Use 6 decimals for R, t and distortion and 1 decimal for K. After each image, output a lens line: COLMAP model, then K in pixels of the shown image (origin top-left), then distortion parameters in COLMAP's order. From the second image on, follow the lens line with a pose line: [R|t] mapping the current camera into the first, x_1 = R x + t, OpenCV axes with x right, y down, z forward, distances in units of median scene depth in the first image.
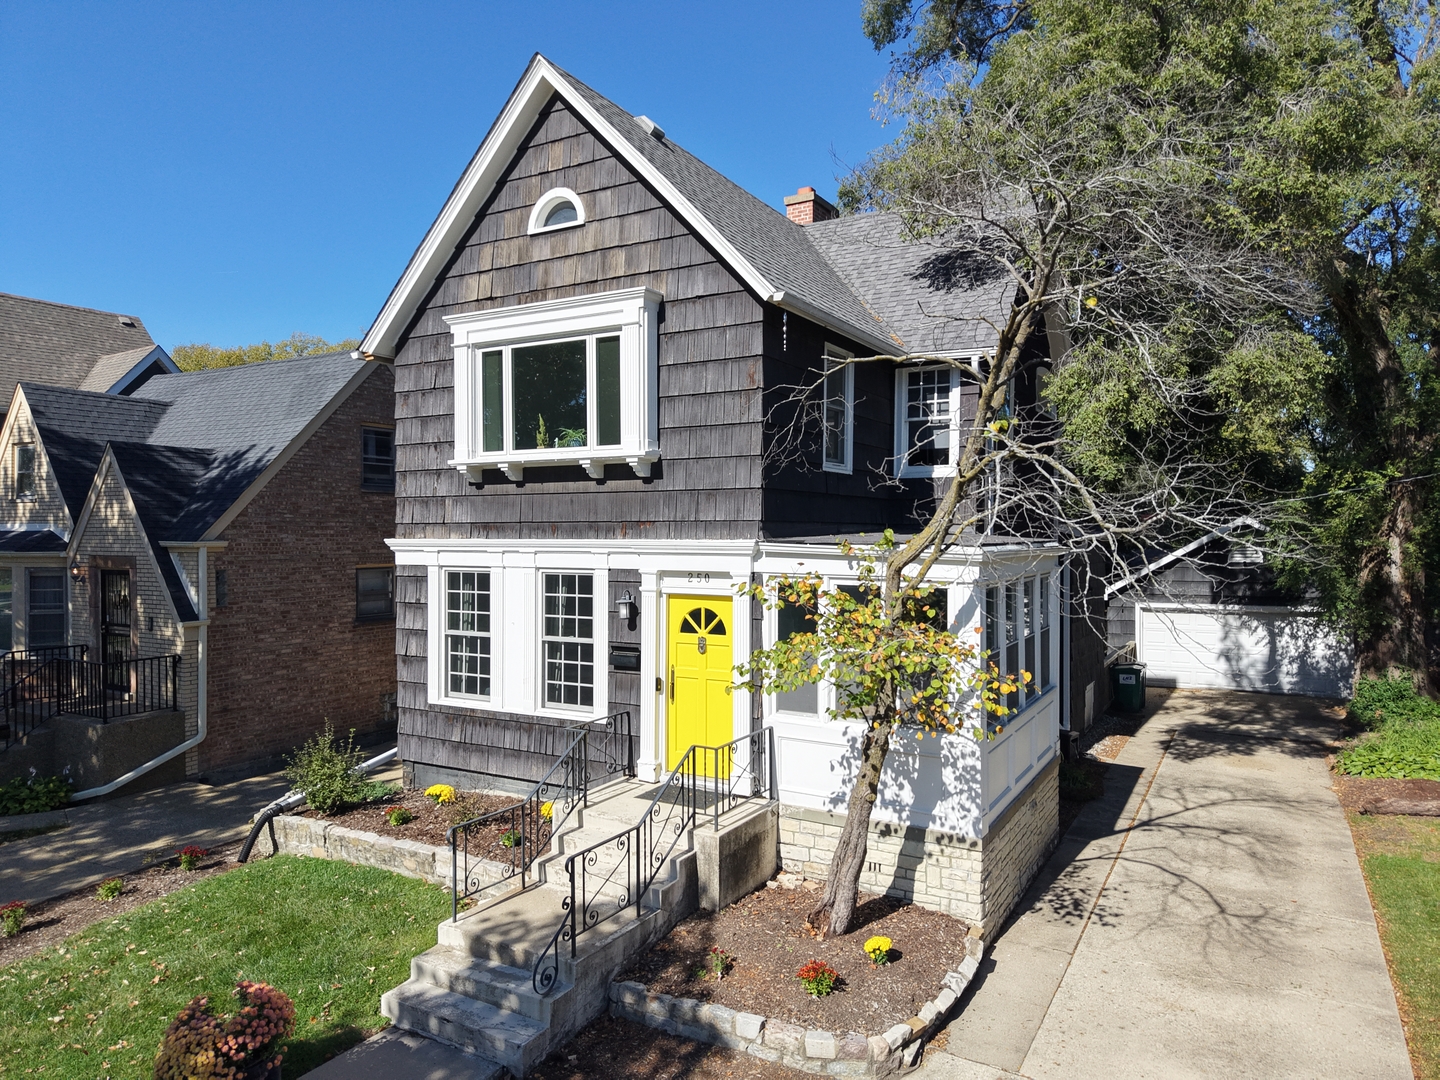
lens RADIAL K [[963.7, 0, 720.0], [0, 963.7, 540.0], [0, 0, 1]] dist [0.031626, -0.042109]
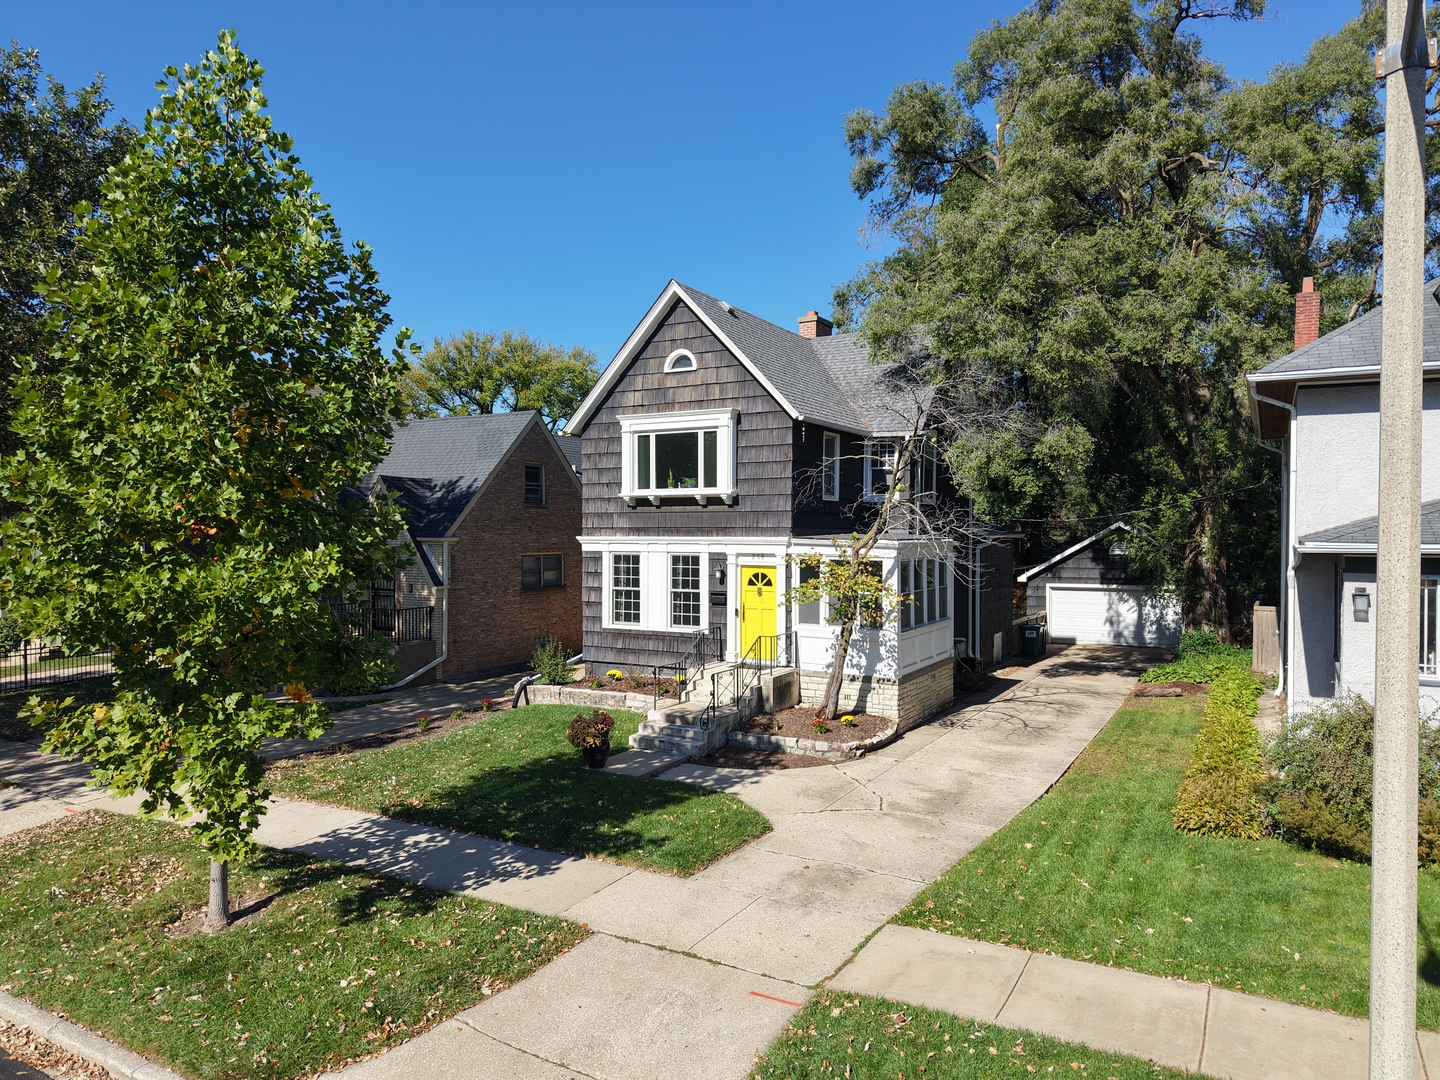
lens RADIAL K [[960.8, 0, 713.4], [0, 960.8, 538.1], [0, 0, 1]] dist [0.114153, -0.255503]
pose [[0.999988, 0.002046, -0.004465, -0.096230], [-0.002049, 0.999998, -0.000605, 0.002775], [0.004464, 0.000615, 0.999990, -0.869431]]
